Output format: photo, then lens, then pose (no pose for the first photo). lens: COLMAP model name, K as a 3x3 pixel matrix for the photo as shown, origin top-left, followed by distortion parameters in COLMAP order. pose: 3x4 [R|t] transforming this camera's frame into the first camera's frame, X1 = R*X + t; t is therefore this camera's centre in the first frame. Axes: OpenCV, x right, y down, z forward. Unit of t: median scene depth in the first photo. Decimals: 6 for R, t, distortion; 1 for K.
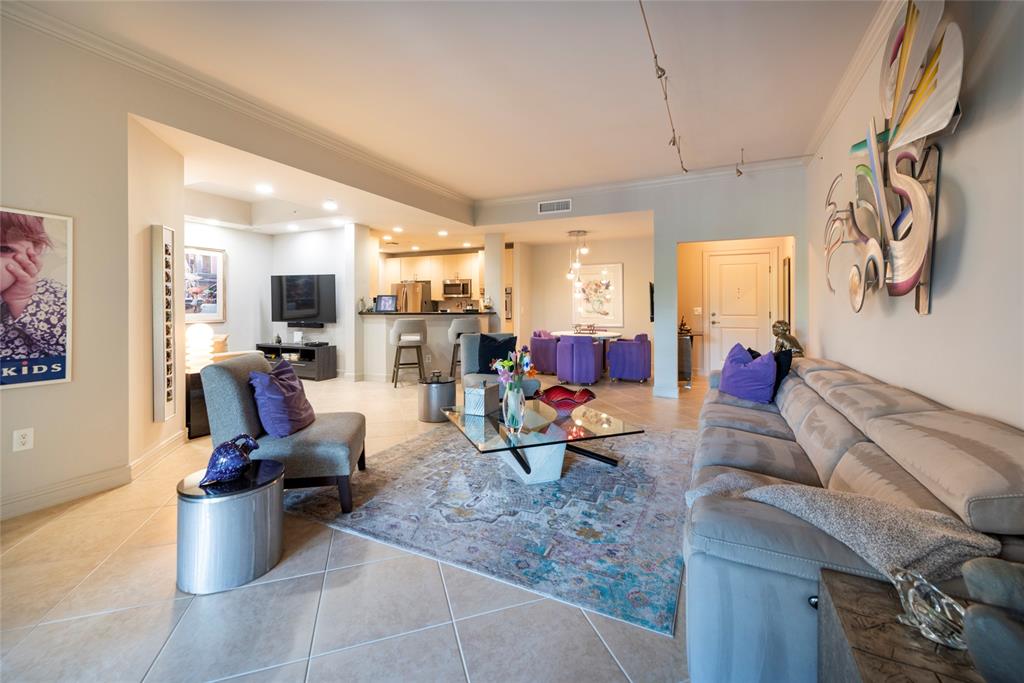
lens RADIAL K [[422.0, 0, 516.5], [0, 422.0, 300.8], [0, 0, 1]] dist [0.008618, -0.000374]
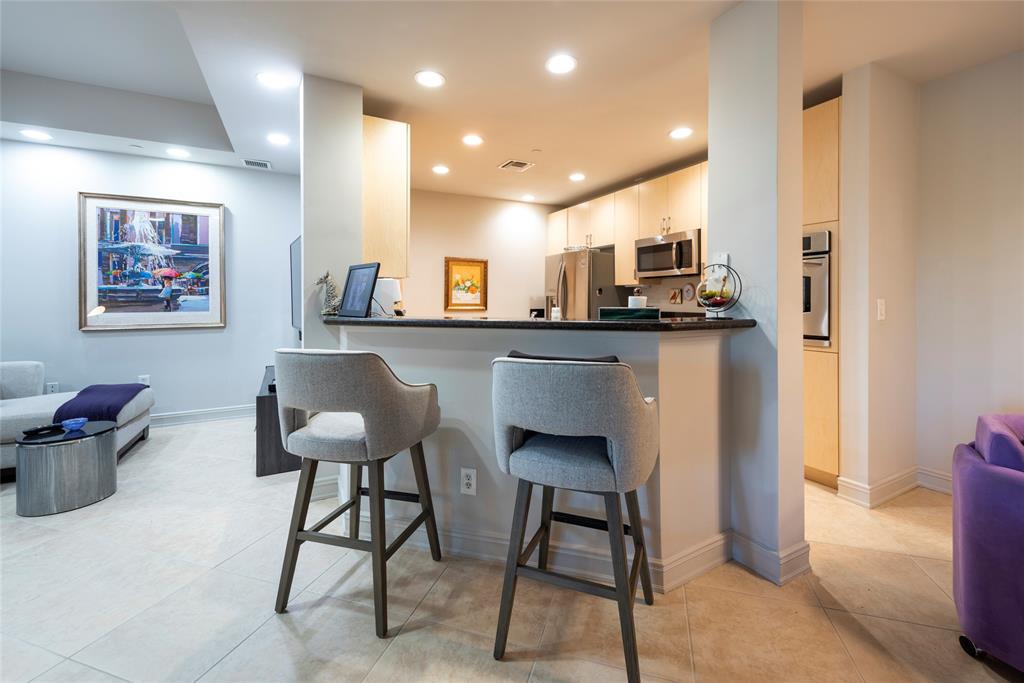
lens RADIAL K [[422.0, 0, 516.5], [0, 422.0, 300.8], [0, 0, 1]] dist [0.008618, -0.000374]
pose [[0.802255, -0.001934, -0.596979, -0.013459], [0.011833, 0.999850, 0.012664, 0.011605], [0.596865, -0.017224, 0.802157, 0.781459]]
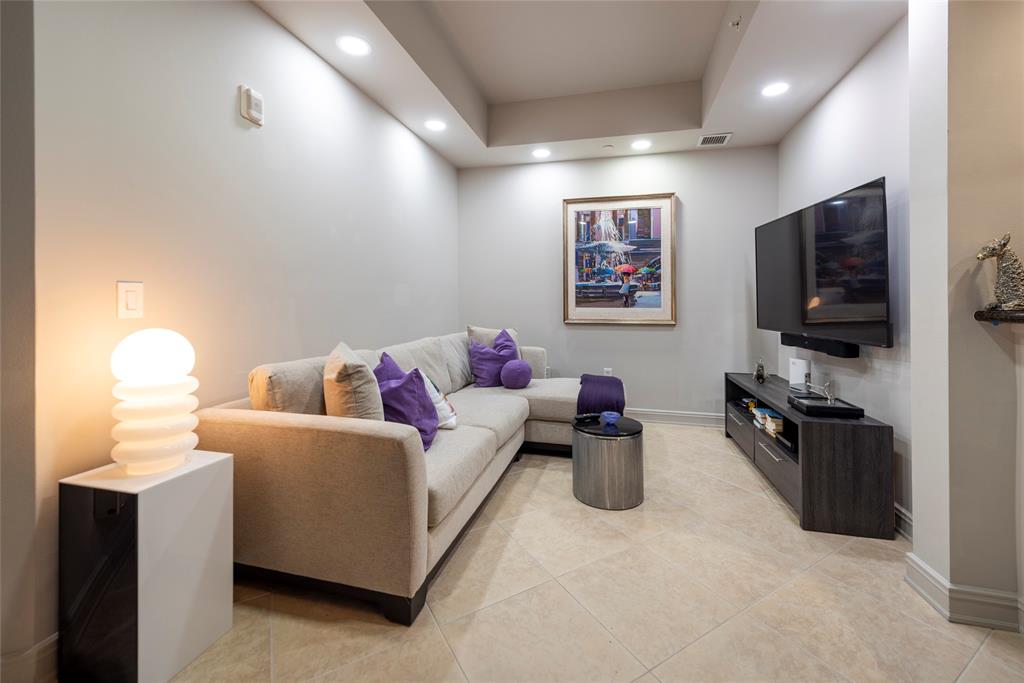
lens RADIAL K [[422.0, 0, 516.5], [0, 422.0, 300.8], [0, 0, 1]] dist [0.008618, -0.000374]
pose [[0.206332, -0.006329, -0.978461, -0.201484], [0.011006, 0.999931, -0.004147, 0.019499], [0.978420, -0.009913, 0.206388, 0.697169]]
